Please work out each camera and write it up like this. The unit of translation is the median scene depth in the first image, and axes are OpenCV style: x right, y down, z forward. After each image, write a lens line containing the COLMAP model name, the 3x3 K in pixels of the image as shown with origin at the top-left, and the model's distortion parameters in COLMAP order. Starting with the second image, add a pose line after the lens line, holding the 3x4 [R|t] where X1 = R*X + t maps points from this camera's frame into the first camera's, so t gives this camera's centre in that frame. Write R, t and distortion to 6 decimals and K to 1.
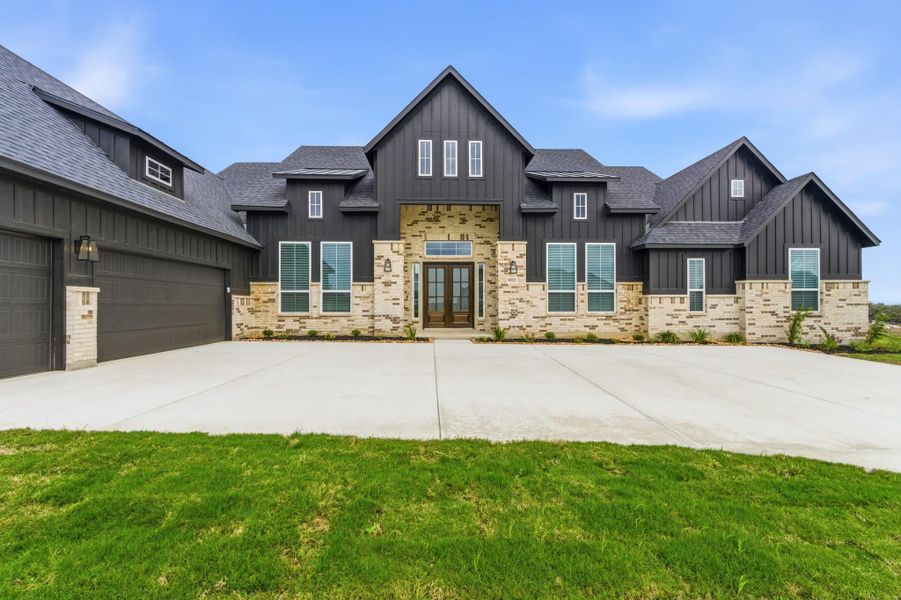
lens RADIAL K [[411.1, 0, 436.3], [0, 411.1, 302.4], [0, 0, 1]] dist [-0.002375, 0.001953]
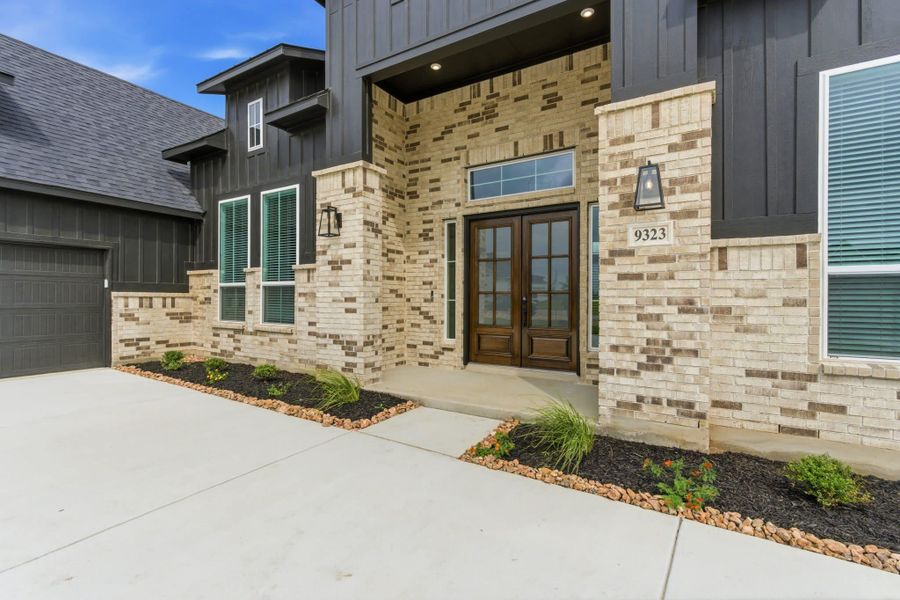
lens RADIAL K [[410.6, 0, 440.8], [0, 410.6, 300.5], [0, 0, 1]] dist [-0.002375, 0.001953]
pose [[0.838294, 0.007840, -0.545162, 0.215140], [-0.003150, 0.999950, 0.009536, -0.011214], [0.545209, -0.006277, 0.838276, 0.681028]]
